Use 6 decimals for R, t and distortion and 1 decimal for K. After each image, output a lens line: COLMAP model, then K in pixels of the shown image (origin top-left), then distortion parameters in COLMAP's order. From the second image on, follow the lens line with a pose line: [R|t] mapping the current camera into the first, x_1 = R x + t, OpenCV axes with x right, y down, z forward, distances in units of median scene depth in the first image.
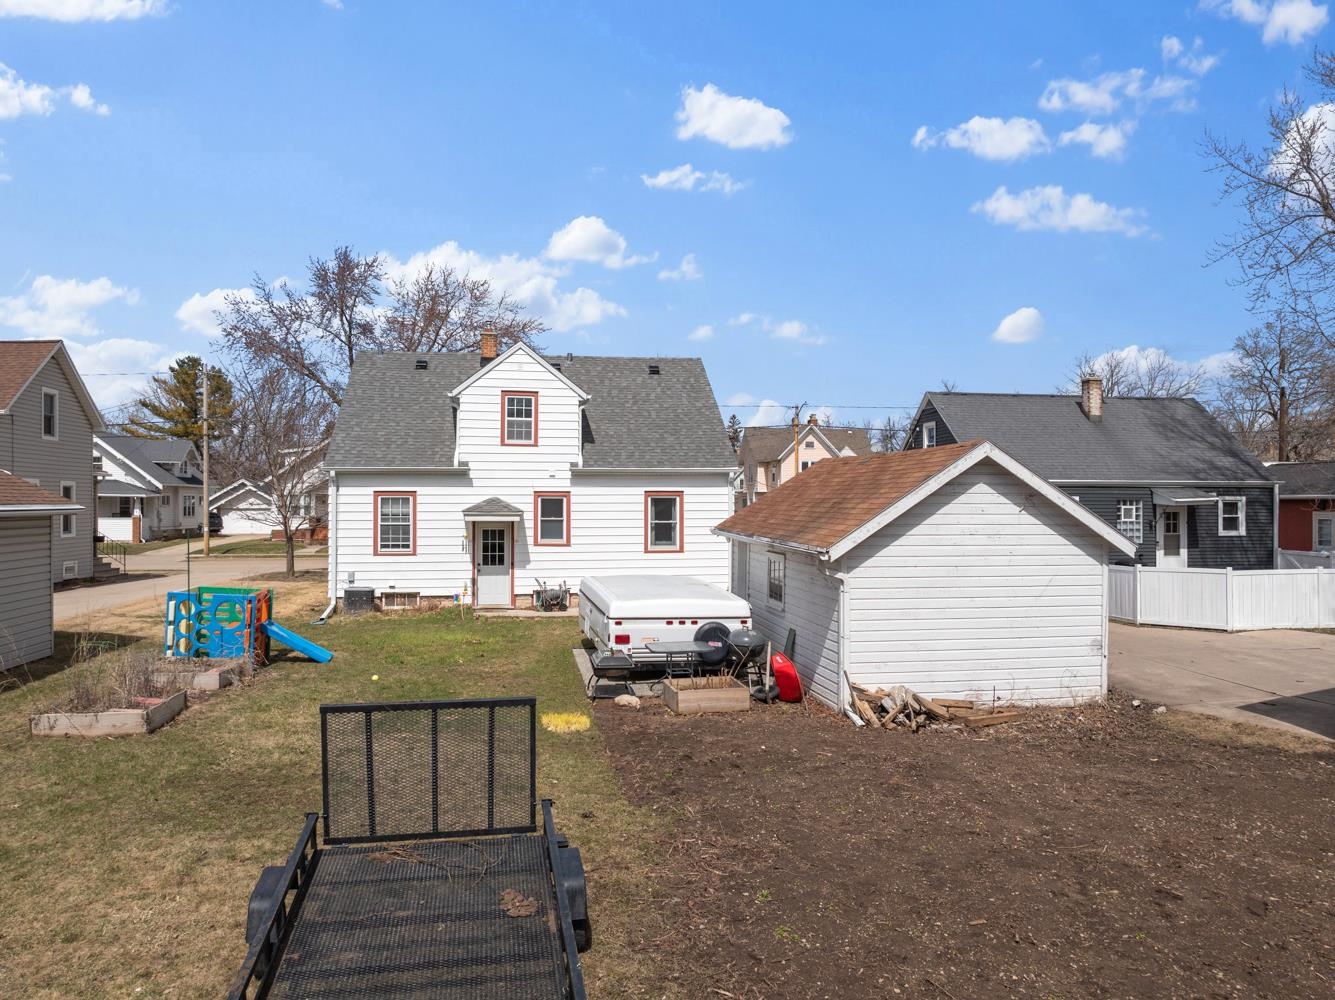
lens RADIAL K [[944.5, 0, 667.5], [0, 944.5, 500.0], [0, 0, 1]] dist [-0.006414, 0.000573]
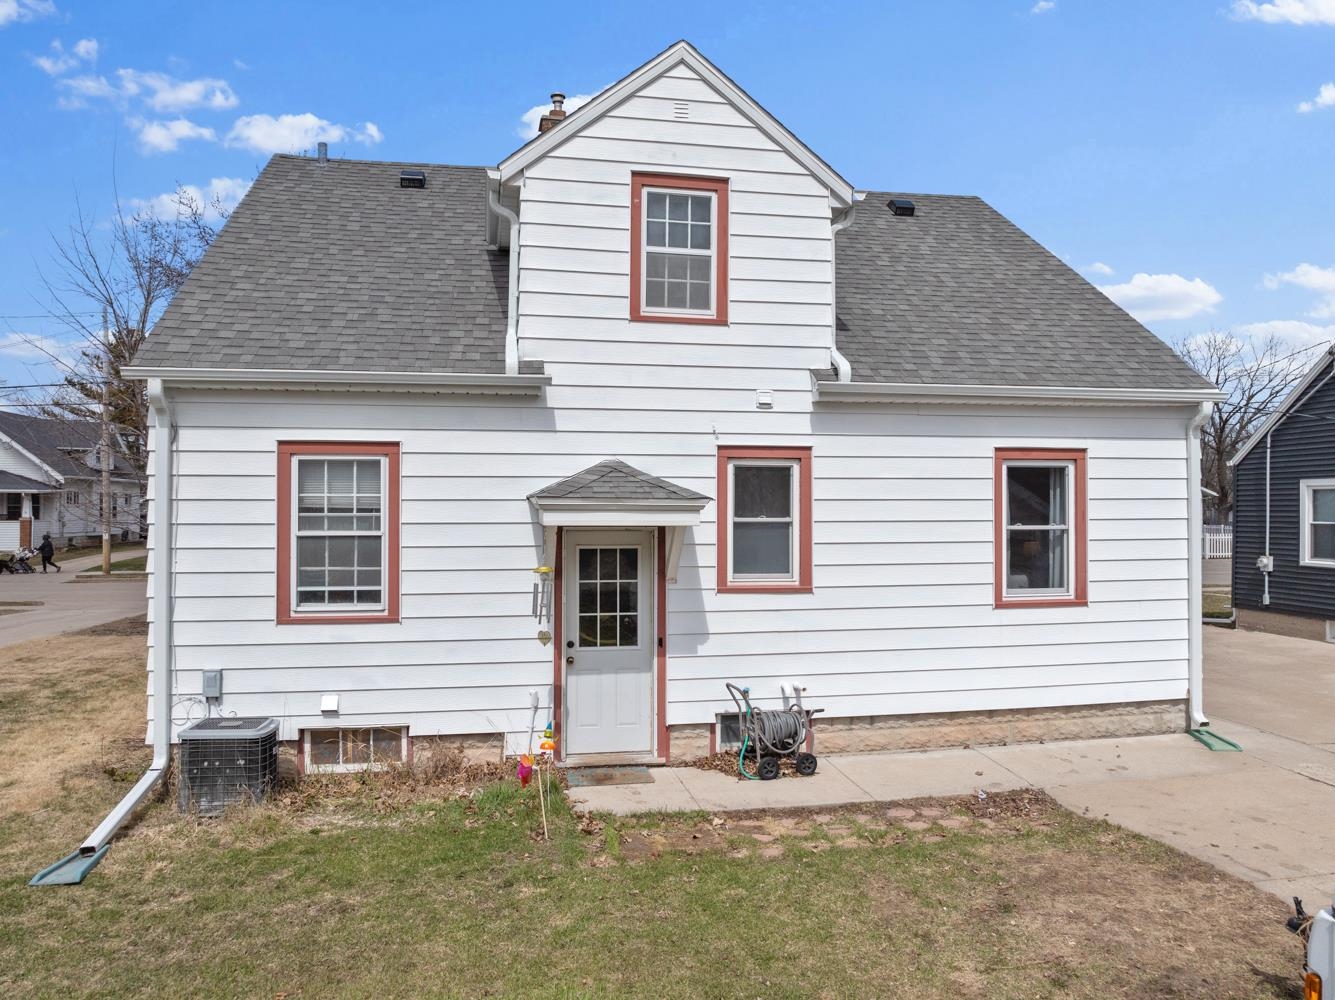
lens RADIAL K [[941.7, 0, 667.5], [0, 941.7, 500.0], [0, 0, 1]] dist [-0.030472, -0.002815]
pose [[0.999872, 0.000264, 0.015973, -0.167419], [-0.000194, 0.999990, -0.004398, 0.013778], [-0.015974, 0.004395, 0.999863, 0.632448]]
